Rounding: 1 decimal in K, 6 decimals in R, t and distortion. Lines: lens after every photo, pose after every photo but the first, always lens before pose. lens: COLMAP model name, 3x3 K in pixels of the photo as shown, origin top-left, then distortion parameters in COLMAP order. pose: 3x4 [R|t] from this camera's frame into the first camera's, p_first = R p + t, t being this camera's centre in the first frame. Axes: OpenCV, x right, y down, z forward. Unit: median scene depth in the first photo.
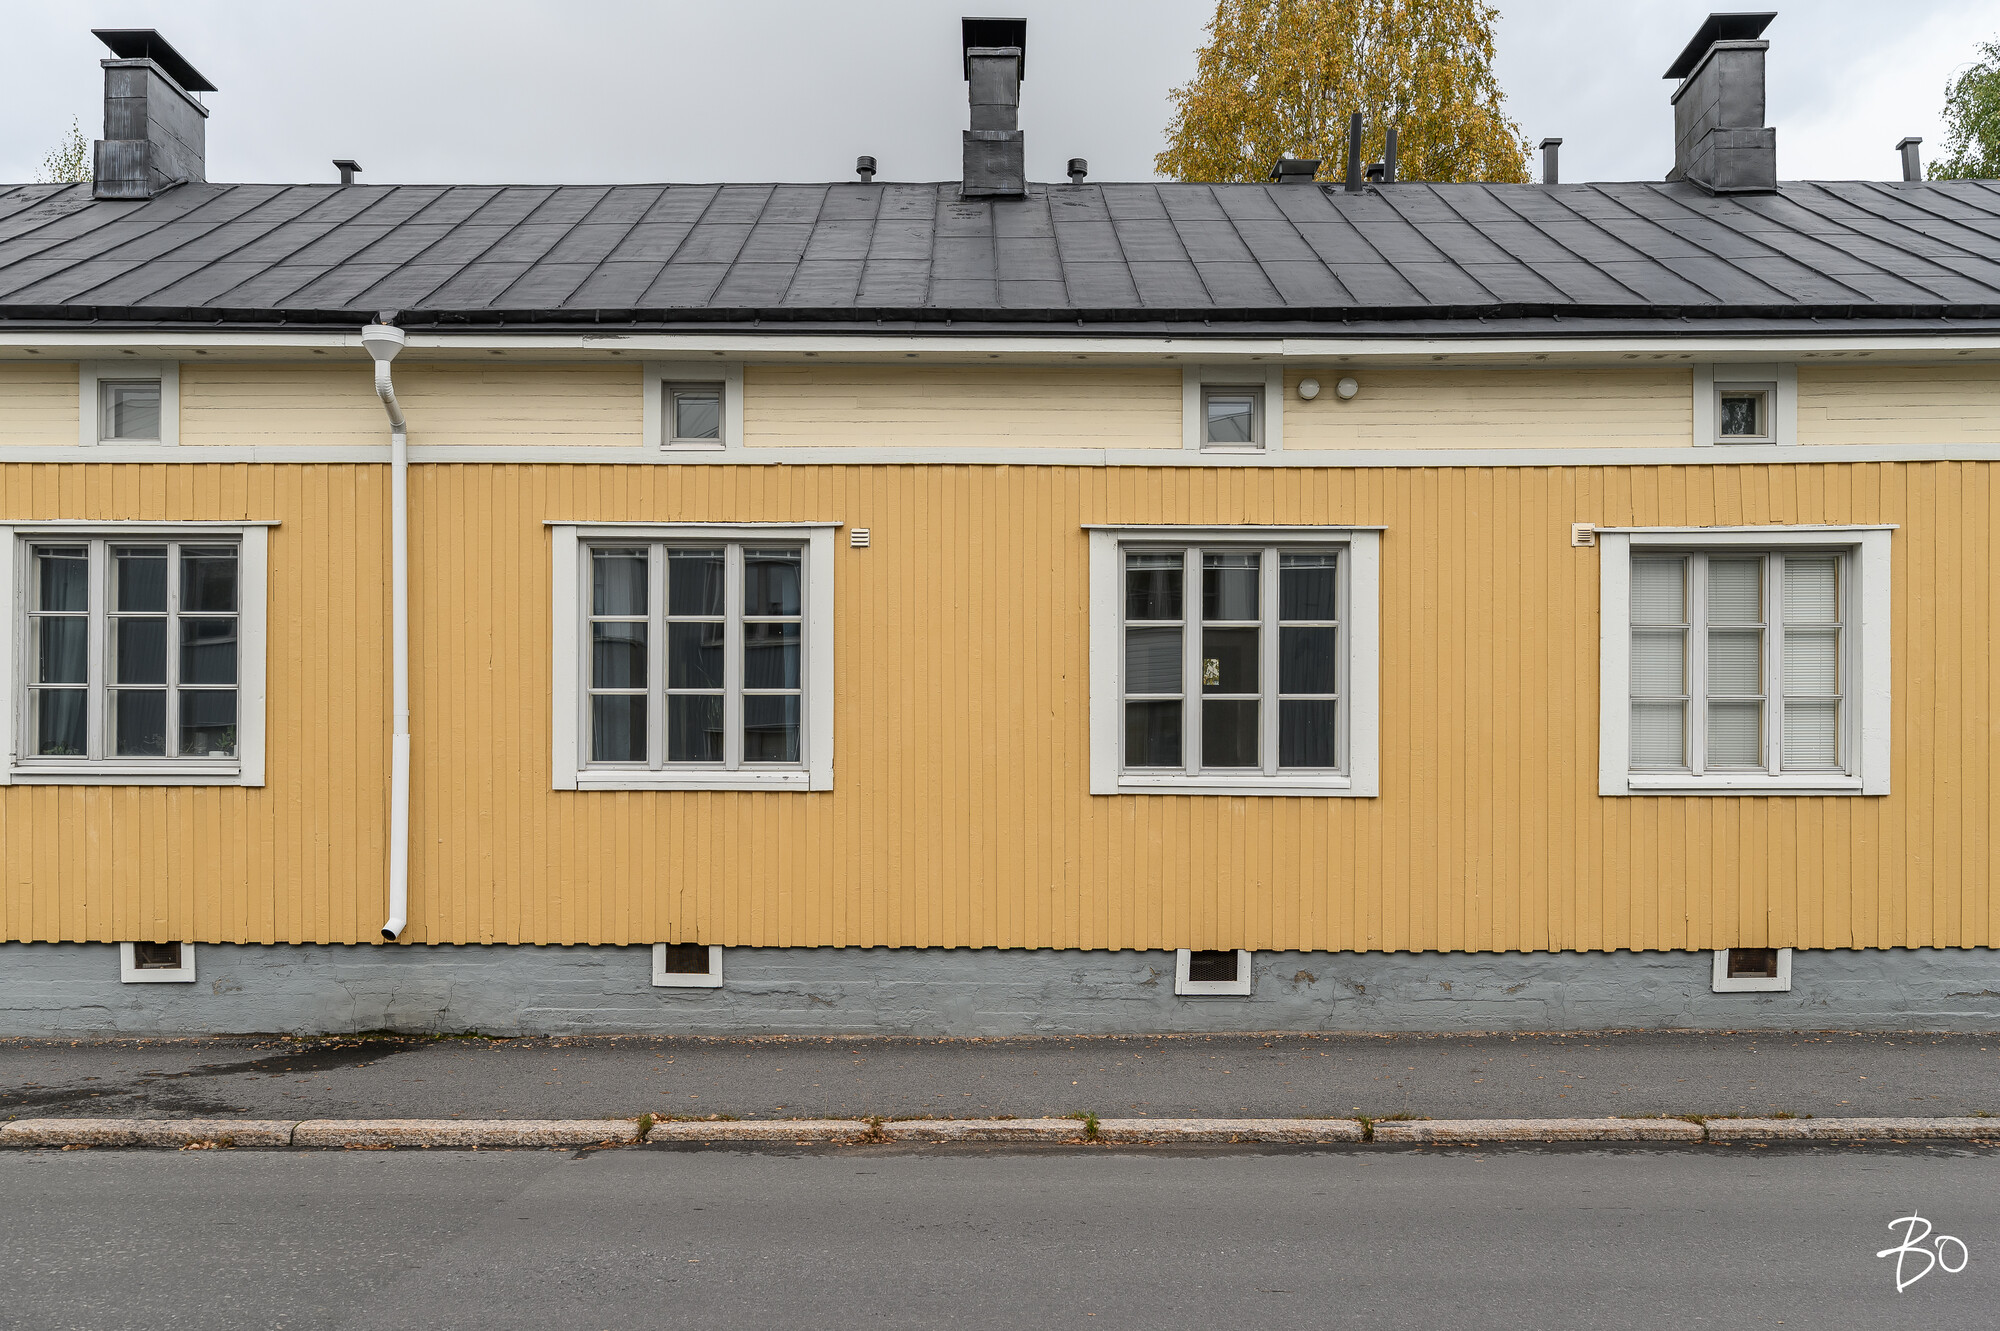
lens RADIAL K [[1873.4, 0, 1000.5], [0, 1873.4, 891.3], [0, 0, 1]] dist [0.013177, 0.000000]
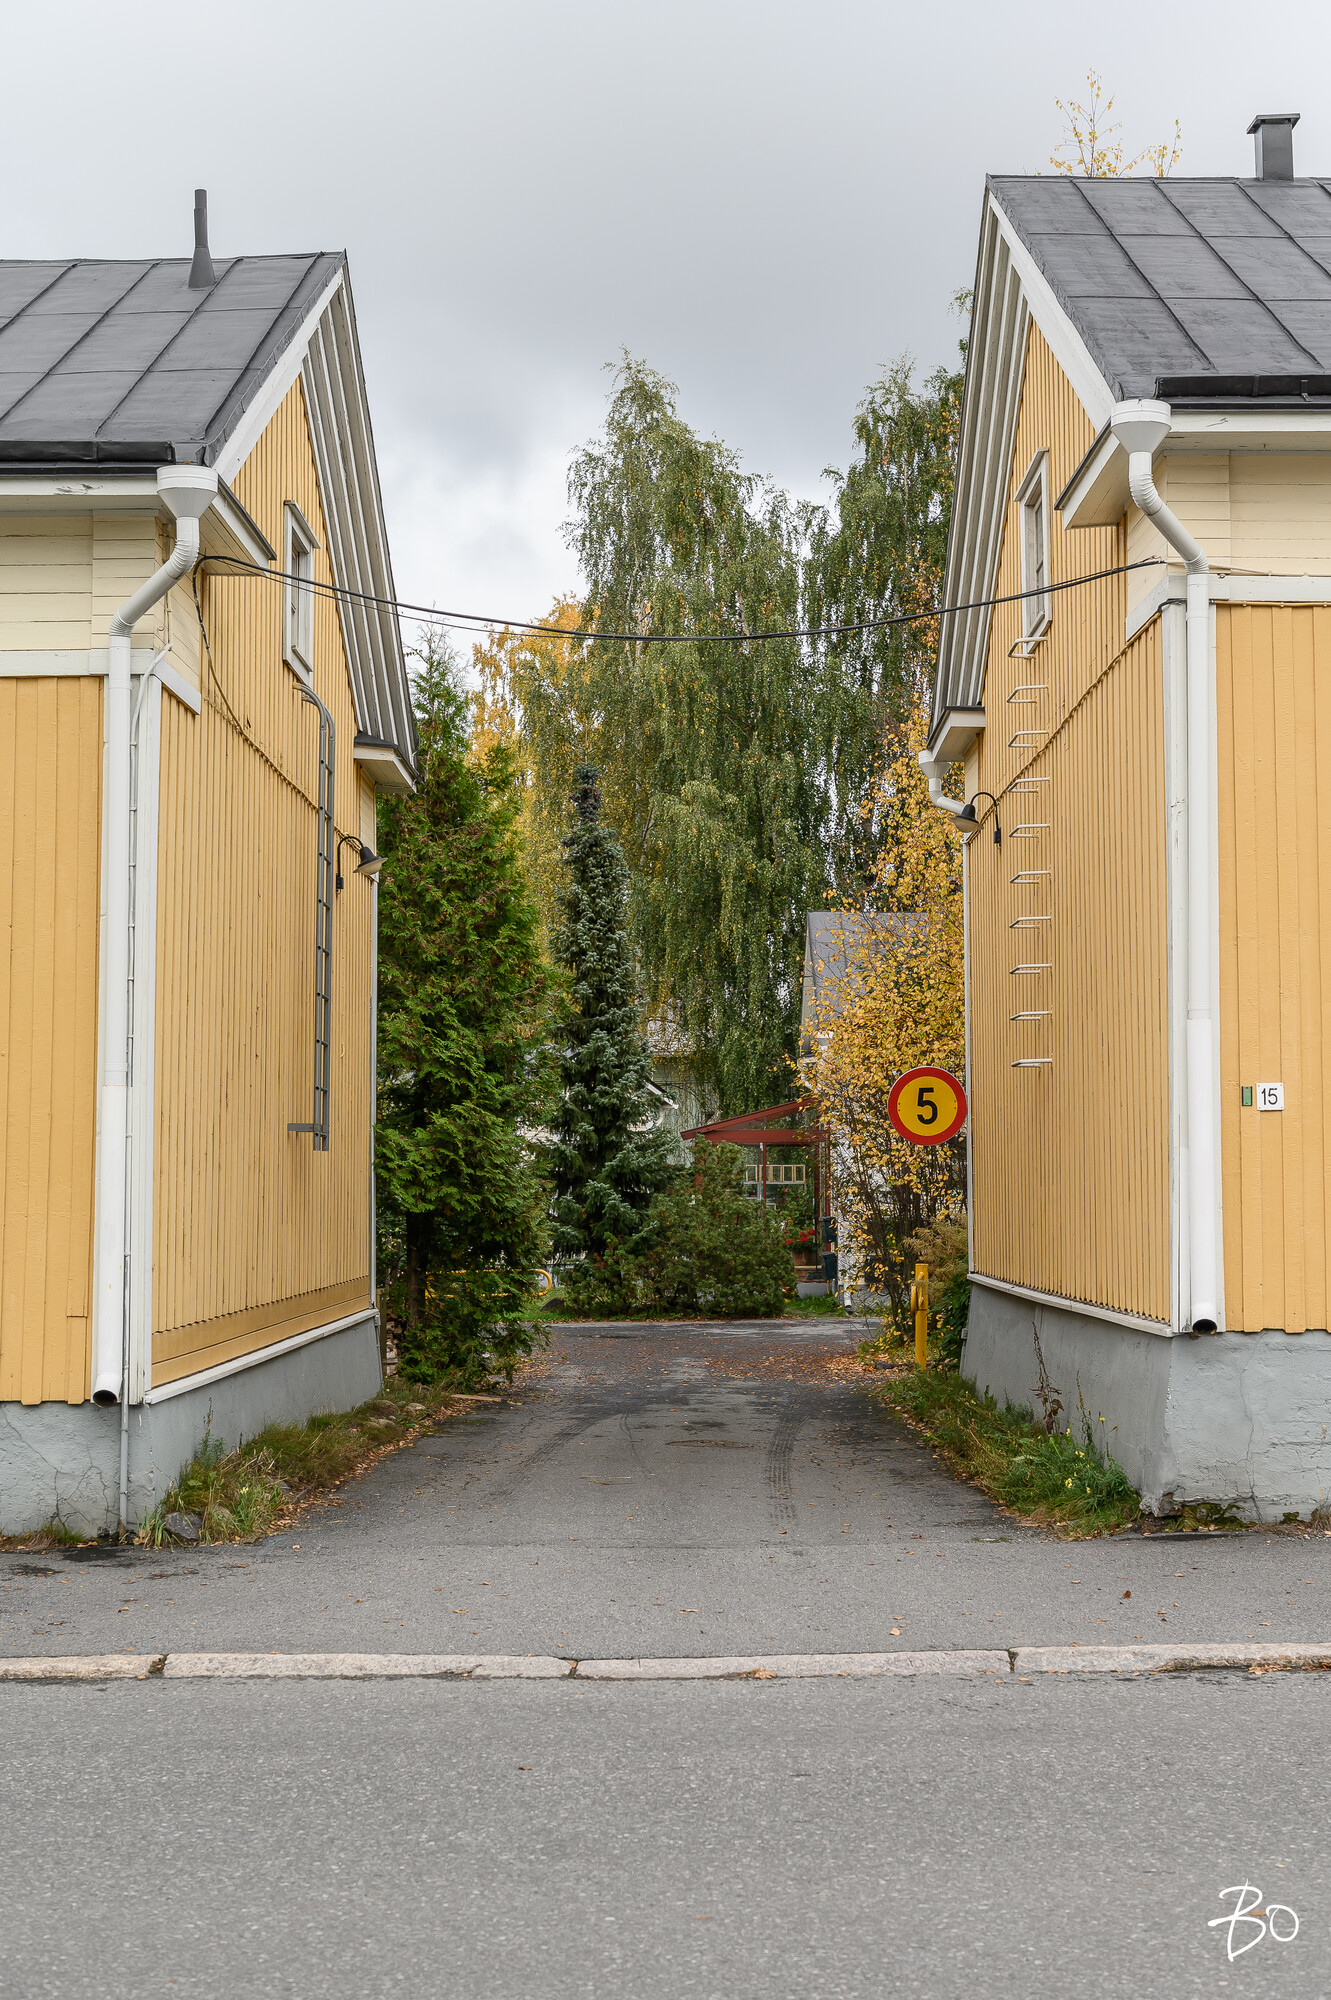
lens RADIAL K [[2864.1, 0, 661.8], [0, 2864.1, 981.9], [0, 0, 1]] dist [-0.015797, 0.000000]
pose [[0.999923, -0.011532, -0.004603, -0.494683], [0.011095, 0.996246, -0.085852, -0.010414], [0.005575, 0.085795, 0.996297, 0.007552]]
